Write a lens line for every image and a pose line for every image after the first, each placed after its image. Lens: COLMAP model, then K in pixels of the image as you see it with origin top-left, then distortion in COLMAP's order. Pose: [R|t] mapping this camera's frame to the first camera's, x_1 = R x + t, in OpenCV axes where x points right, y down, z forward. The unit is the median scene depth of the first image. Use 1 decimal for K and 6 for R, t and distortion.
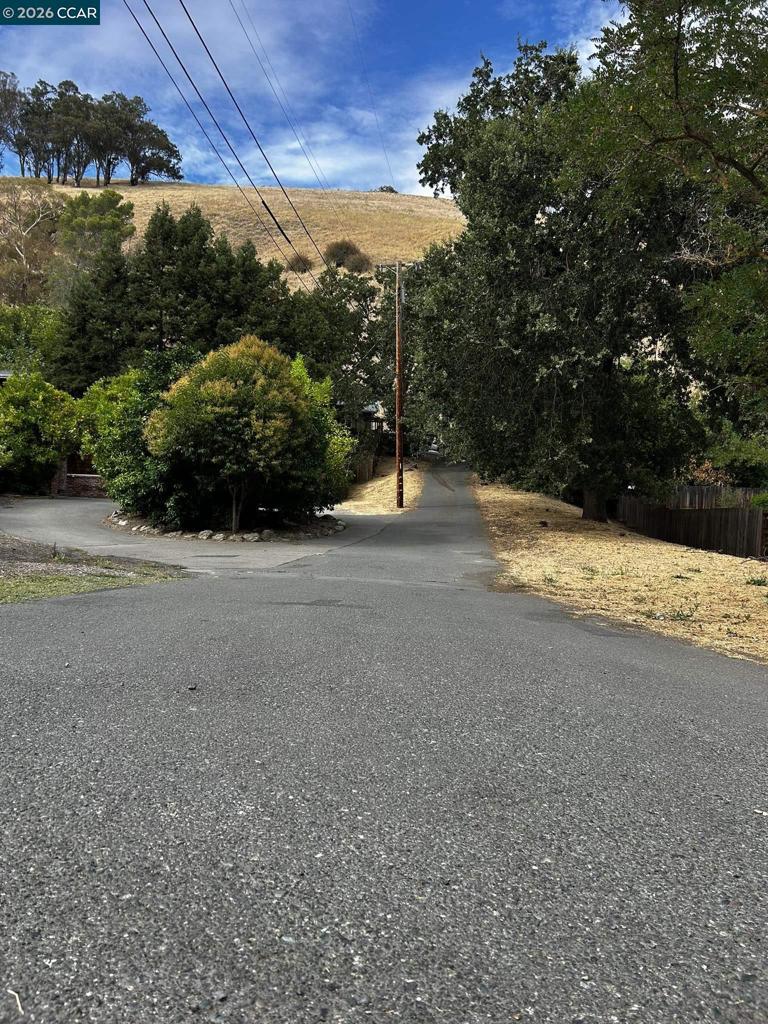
lens RADIAL K [[777.5, 0, 385.1], [0, 777.5, 512.9], [0, 0, 1]] dist [-0.001764, -0.002550]
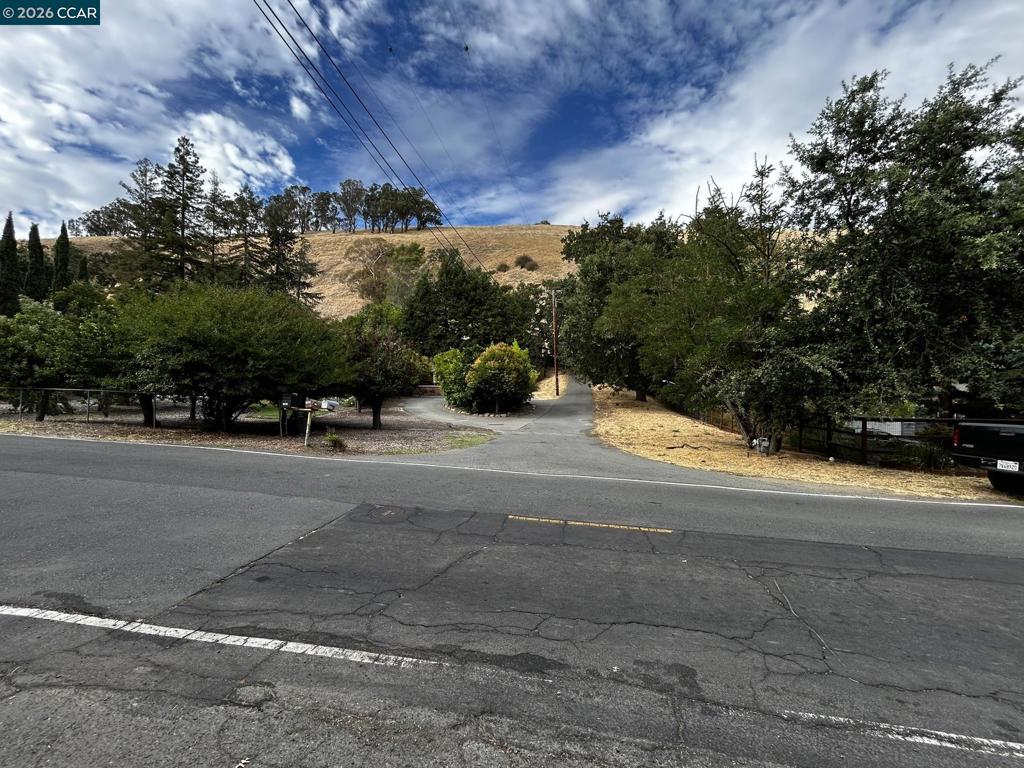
lens RADIAL K [[418.0, 0, 510.7], [0, 418.0, 378.0], [0, 0, 1]] dist [-0.002772, 0.001253]
pose [[0.995593, -0.029953, -0.088867, -0.005043], [0.028135, 0.999370, -0.021639, -0.024576], [0.089459, 0.019043, 0.995808, -0.166976]]
